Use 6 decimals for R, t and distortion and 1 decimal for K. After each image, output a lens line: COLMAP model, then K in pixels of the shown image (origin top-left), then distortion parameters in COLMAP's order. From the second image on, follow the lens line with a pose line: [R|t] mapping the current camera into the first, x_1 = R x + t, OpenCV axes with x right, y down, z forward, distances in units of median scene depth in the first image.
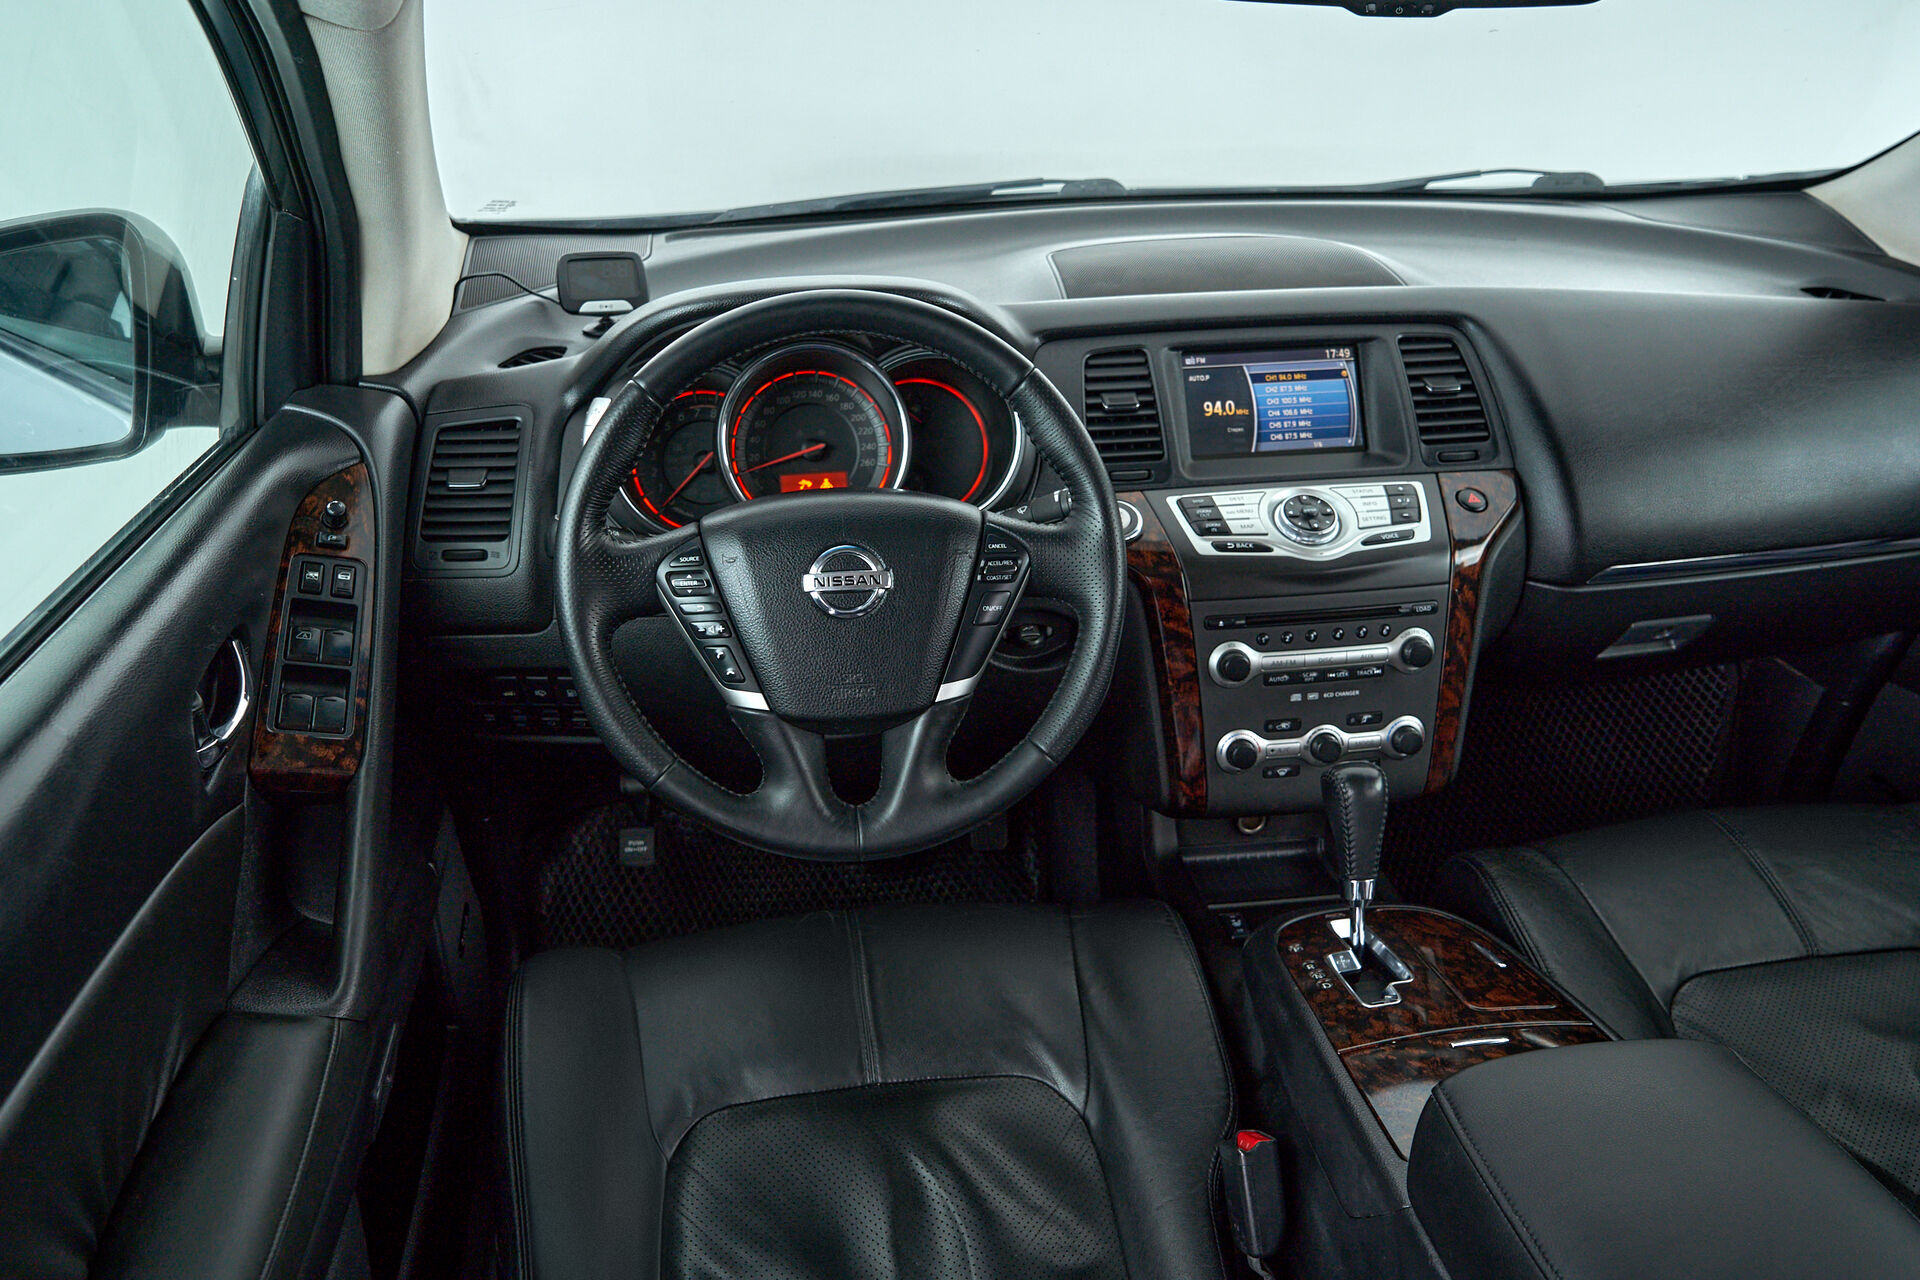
lens RADIAL K [[1606.2, 0, 953.1], [0, 1606.2, 624.2], [0, 0, 1]] dist [0.007435, 0.004978]
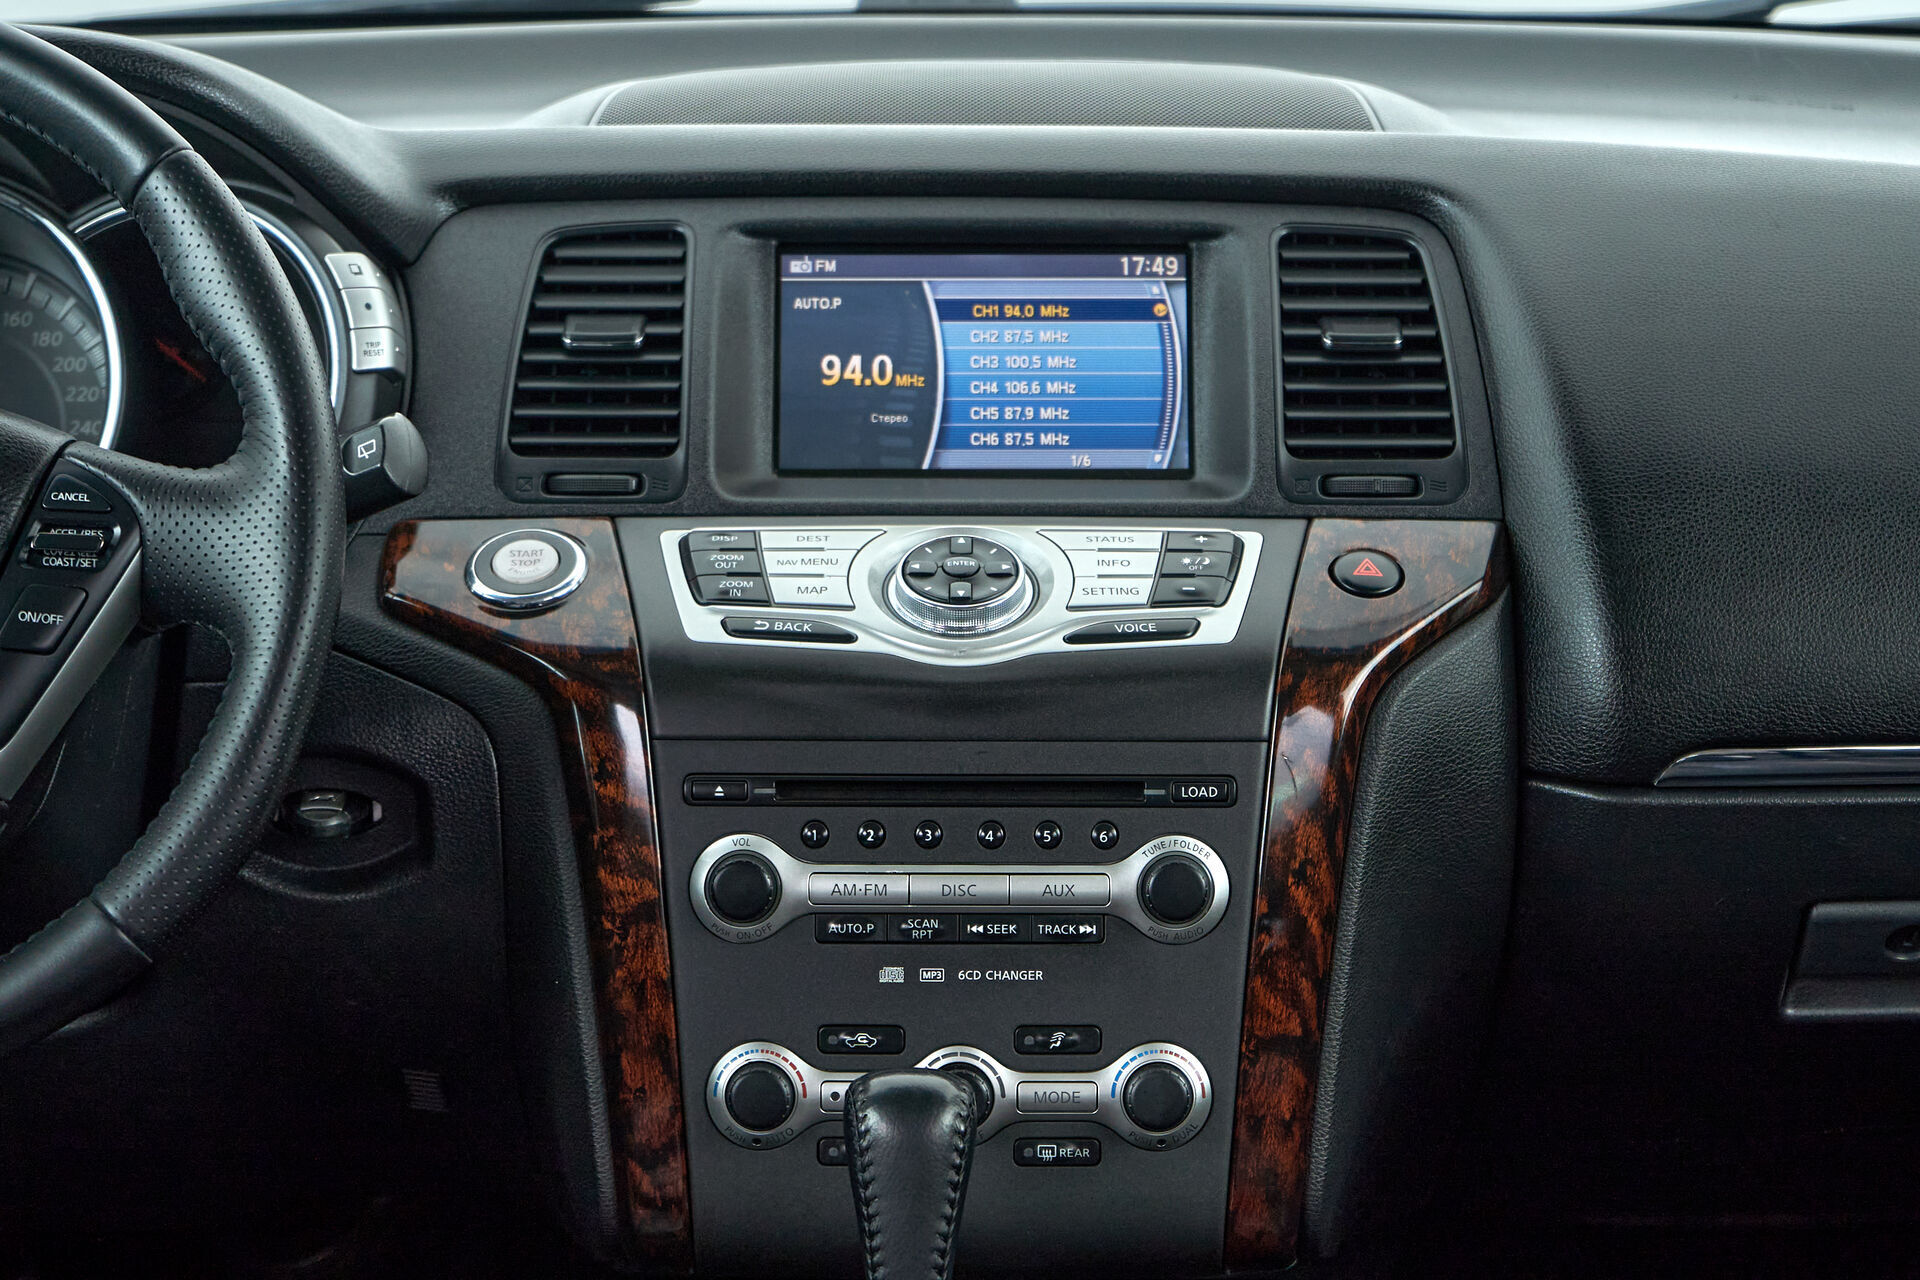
lens RADIAL K [[5221.7, 0, 960.0], [0, 5221.7, 640.0], [0, 0, 1]] dist [-0.015216, 1.079744]
pose [[0.986673, 0.039140, -0.157938, 0.443689], [-0.072391, 0.974878, -0.210647, 0.249754], [0.145726, 0.219273, 0.964719, -0.382207]]
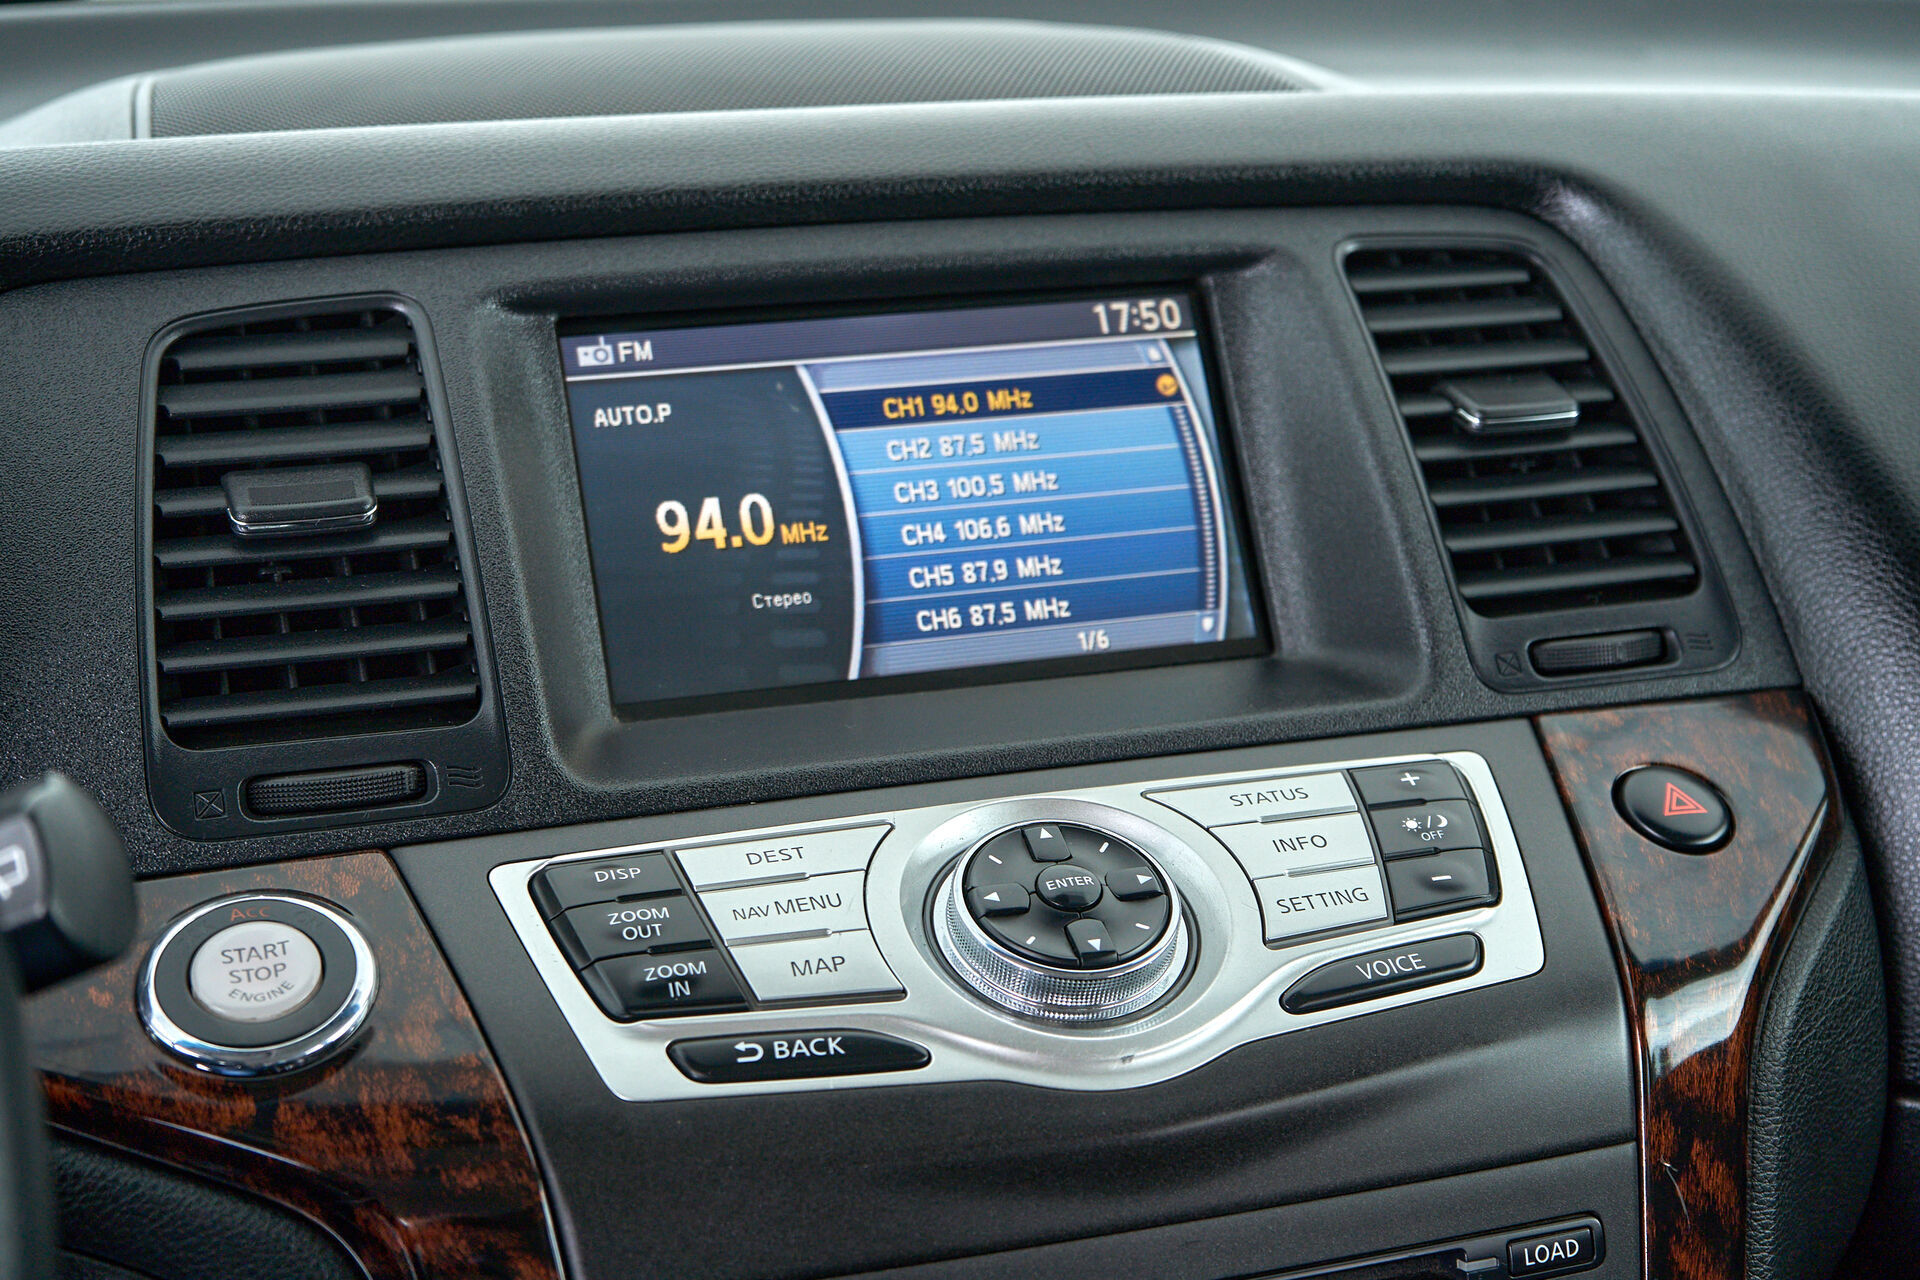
lens RADIAL K [[3156.5, 0, 1004.9], [0, 3156.5, 606.8], [0, 0, 1]] dist [0.036487, 0.106989]
pose [[0.984878, -0.049257, 0.166100, 0.131557], [0.077128, 0.983142, -0.165777, -0.032382], [-0.155135, 0.176081, 0.972074, 0.512852]]
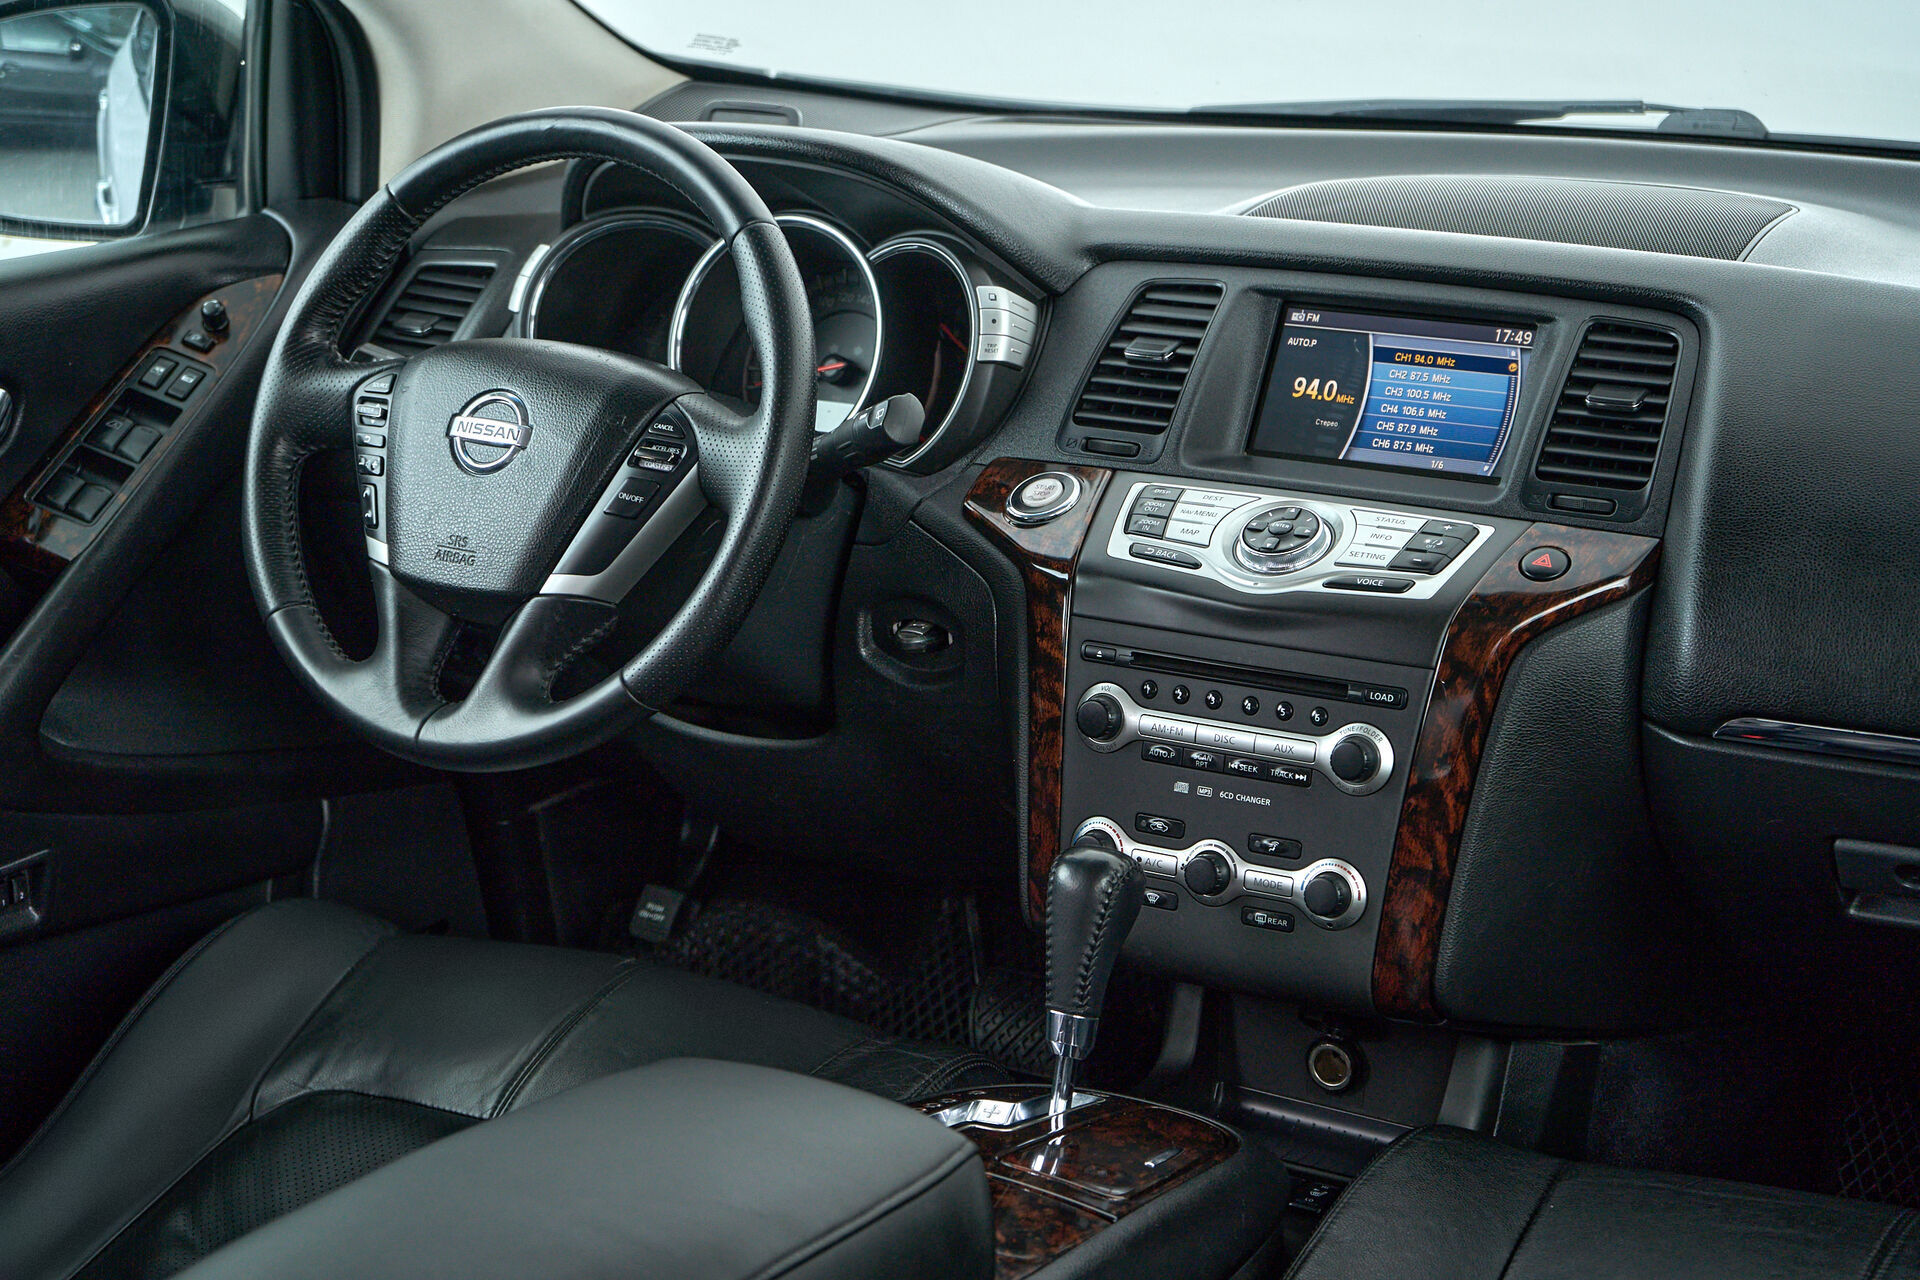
lens RADIAL K [[3563.2, 0, 960.0], [0, 3563.2, 640.0], [0, 0, 1]] dist [0.019928, 0.074966]
pose [[0.760914, 0.170949, -0.625928, 1.044420], [-0.268190, 0.961271, -0.063492, 0.103751], [0.590833, 0.216180, 0.777292, -0.223540]]
